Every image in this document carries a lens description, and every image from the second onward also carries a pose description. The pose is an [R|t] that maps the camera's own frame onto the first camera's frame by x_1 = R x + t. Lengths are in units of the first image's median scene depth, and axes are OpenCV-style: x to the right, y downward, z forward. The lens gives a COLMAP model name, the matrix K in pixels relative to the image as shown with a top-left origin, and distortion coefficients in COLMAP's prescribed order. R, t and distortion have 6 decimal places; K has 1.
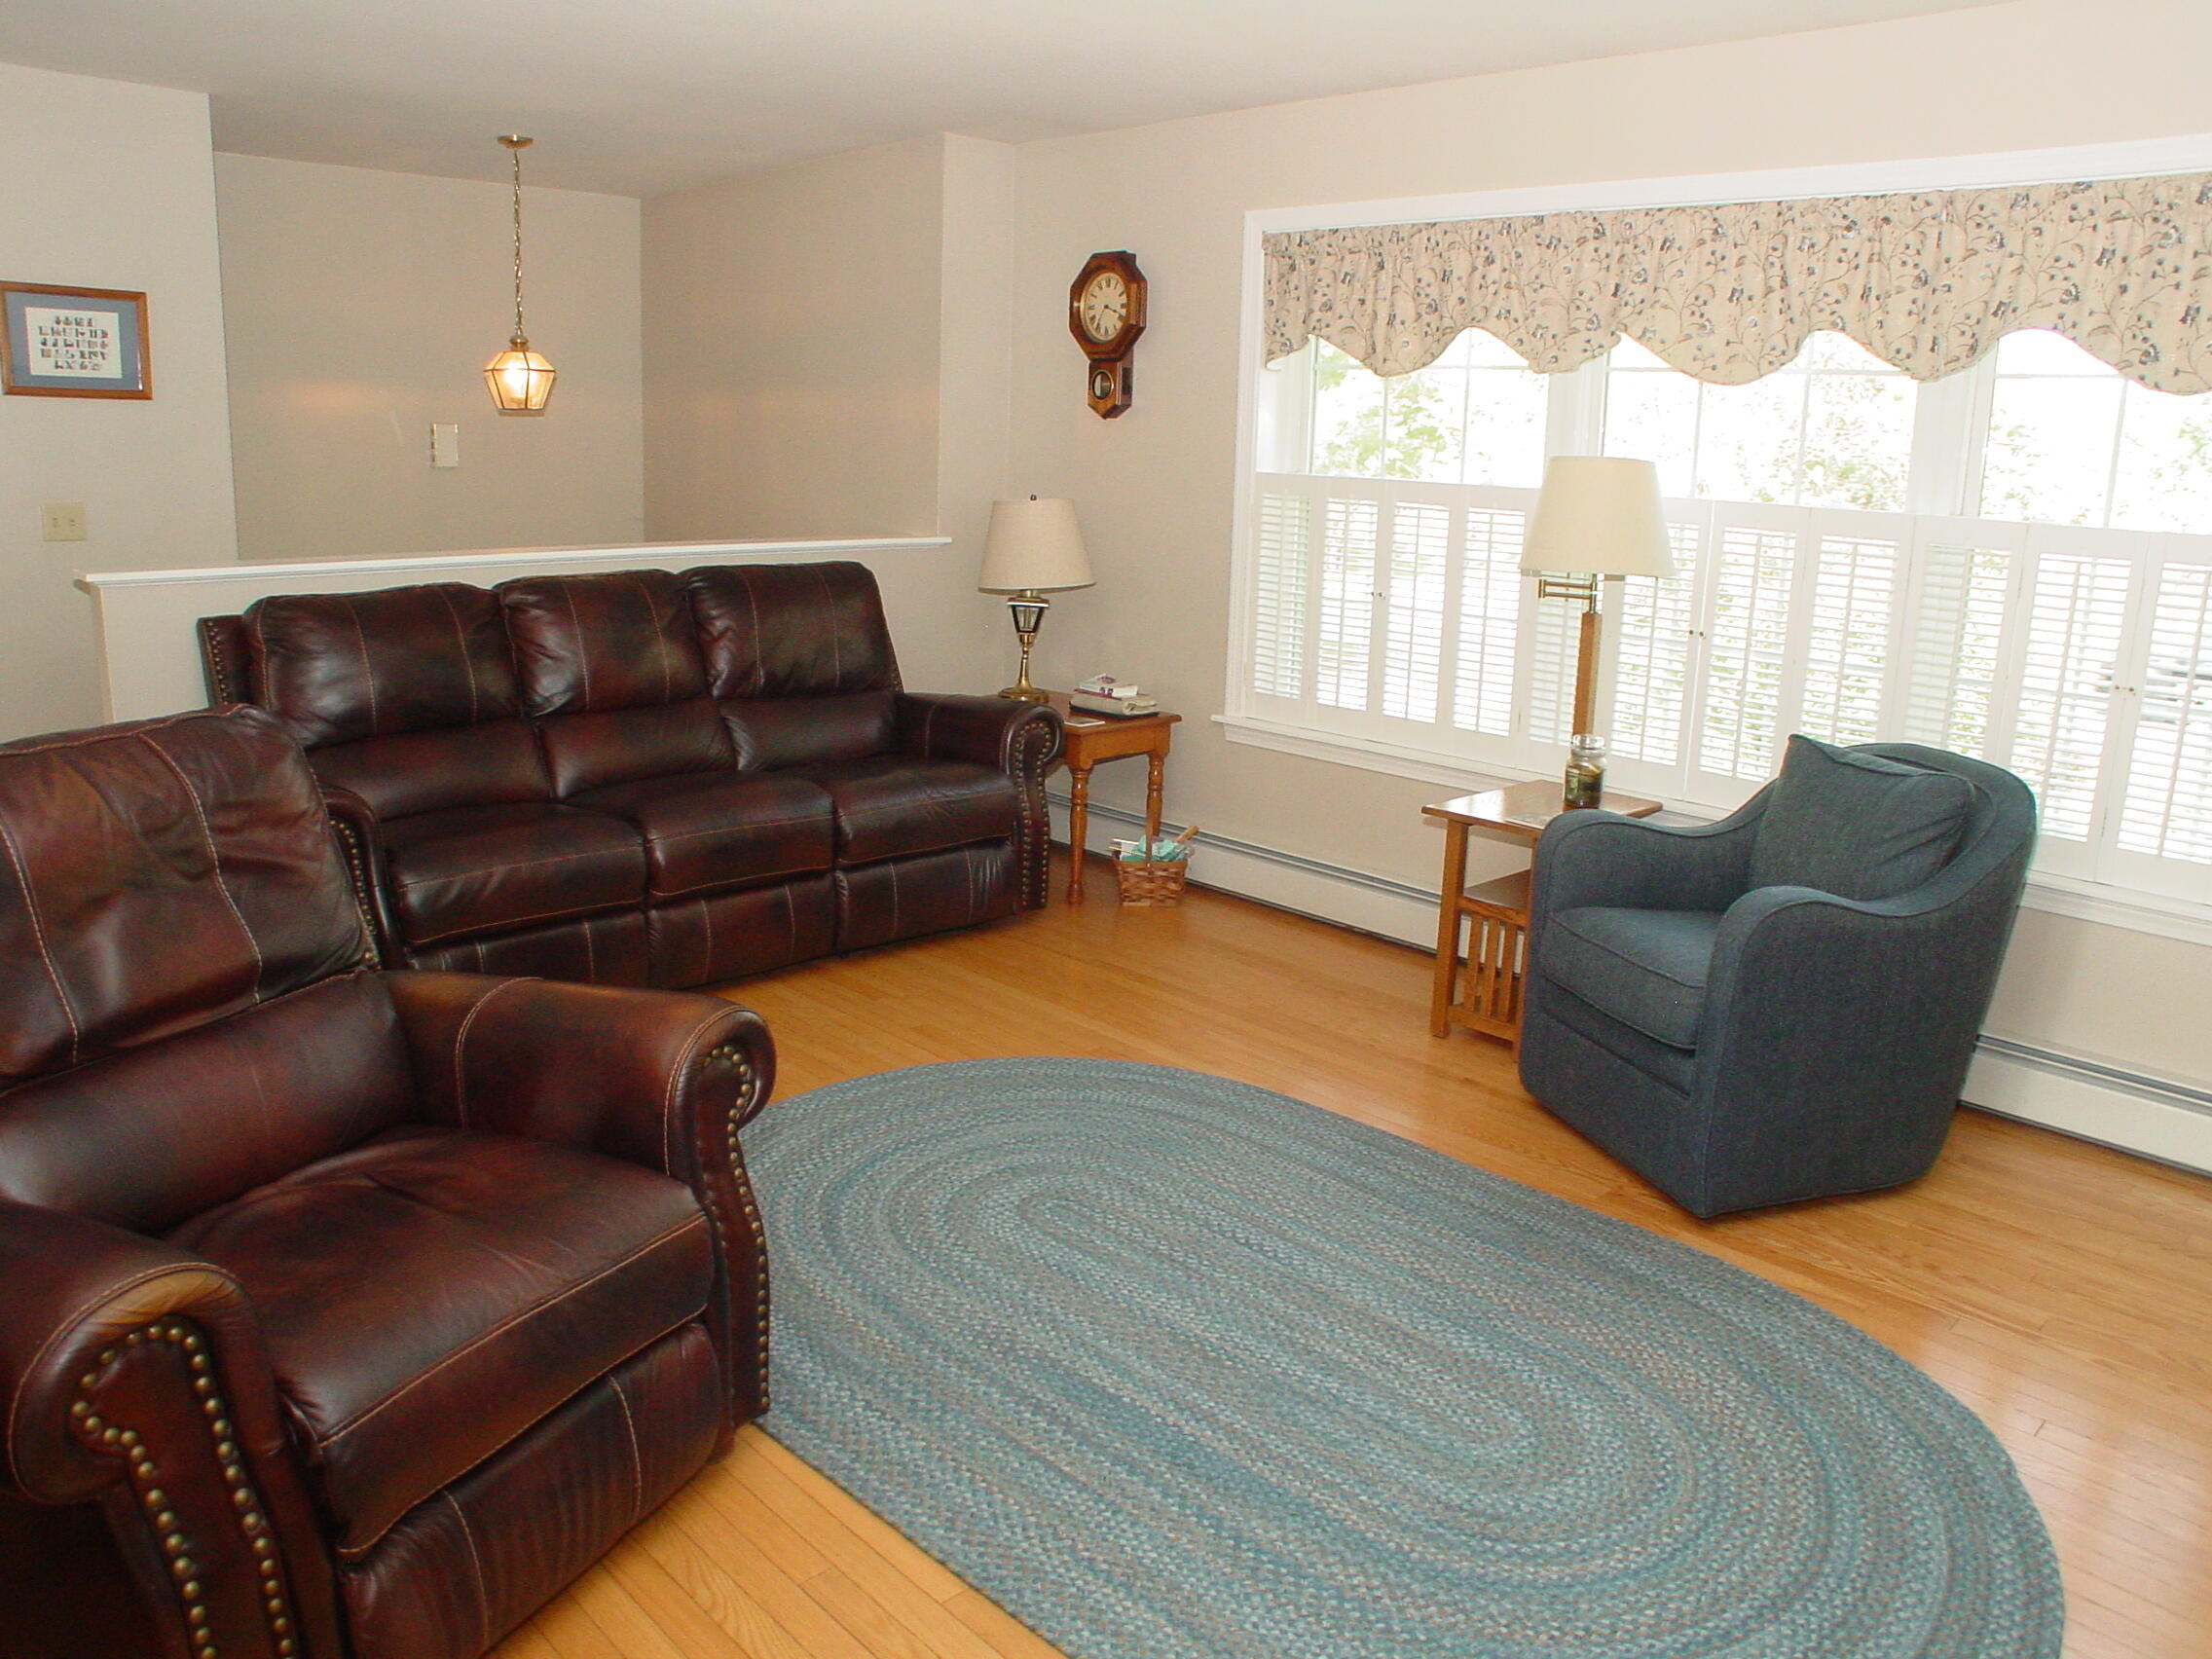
lens RADIAL K [[1604.3, 0, 1106.0], [0, 1604.3, 829.5], [0, 0, 1]] dist [-0.190823, 0.108670]
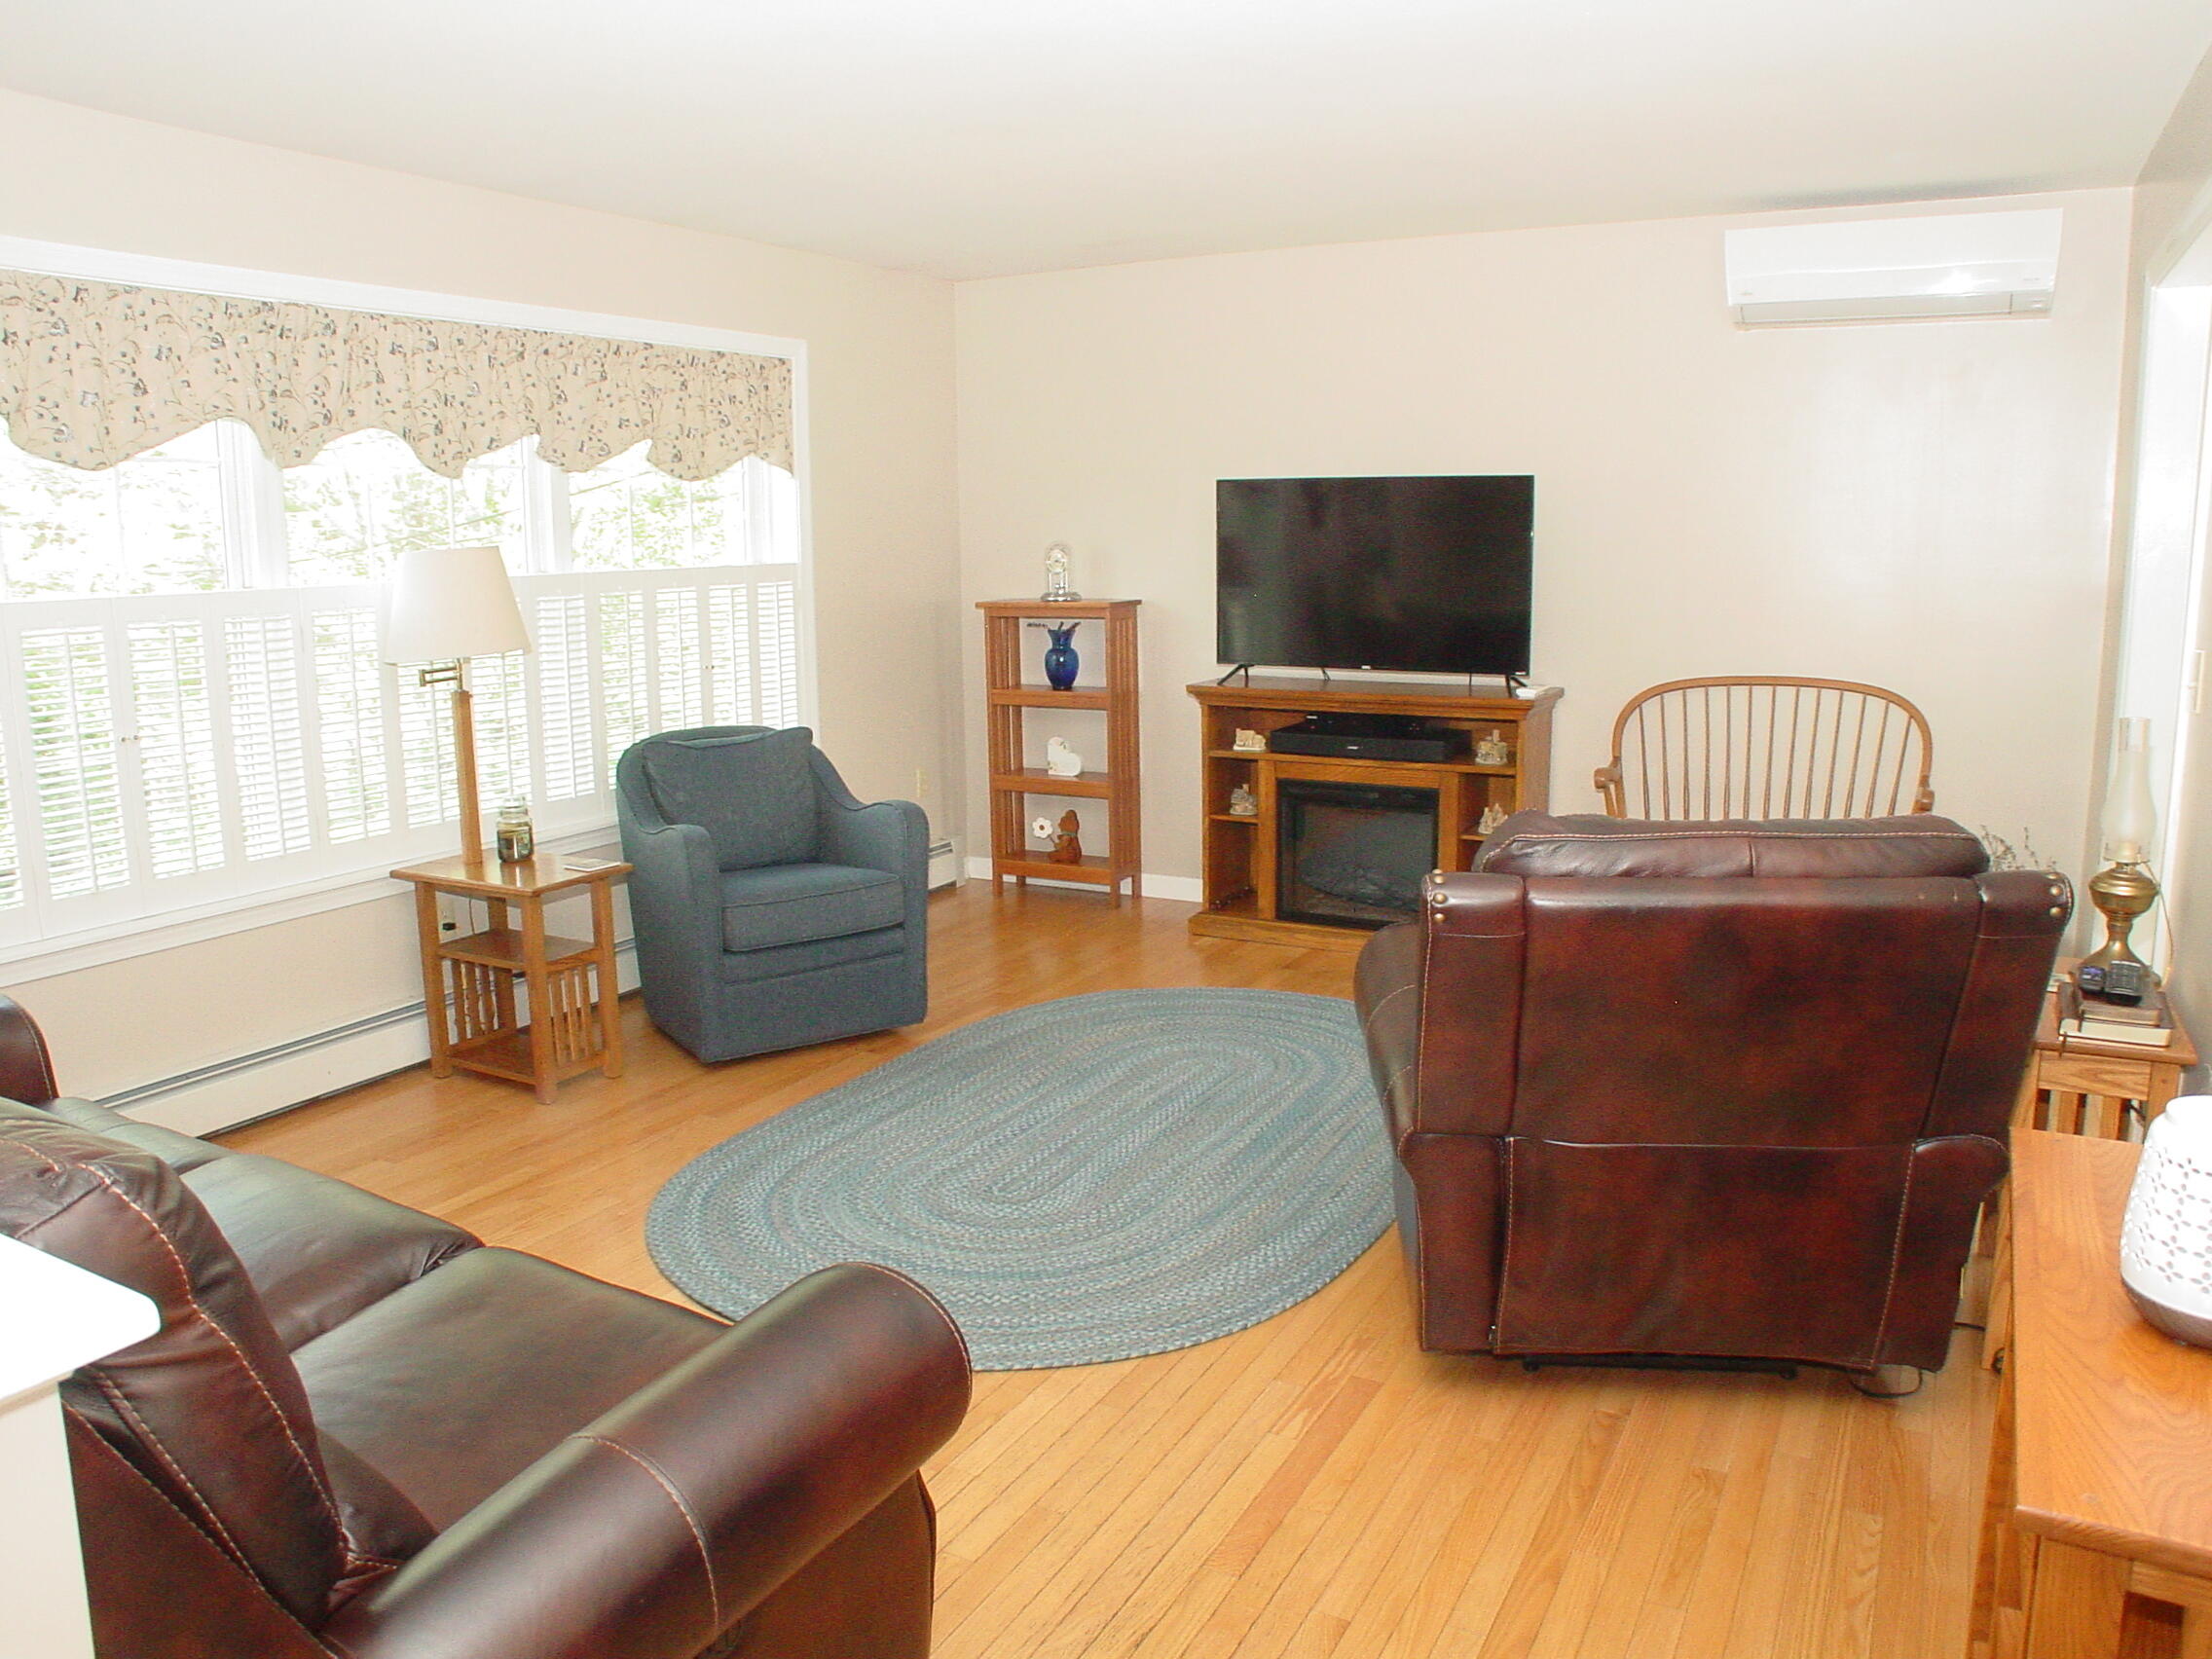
lens RADIAL K [[1604.3, 0, 1106.0], [0, 1604.3, 829.5], [0, 0, 1]] dist [-0.190823, 0.108670]
pose [[-0.293707, -0.200972, 0.934530, -0.871036], [0.219995, 0.937194, 0.270685, -0.249518], [-0.930236, 0.285094, -0.231048, 0.893569]]
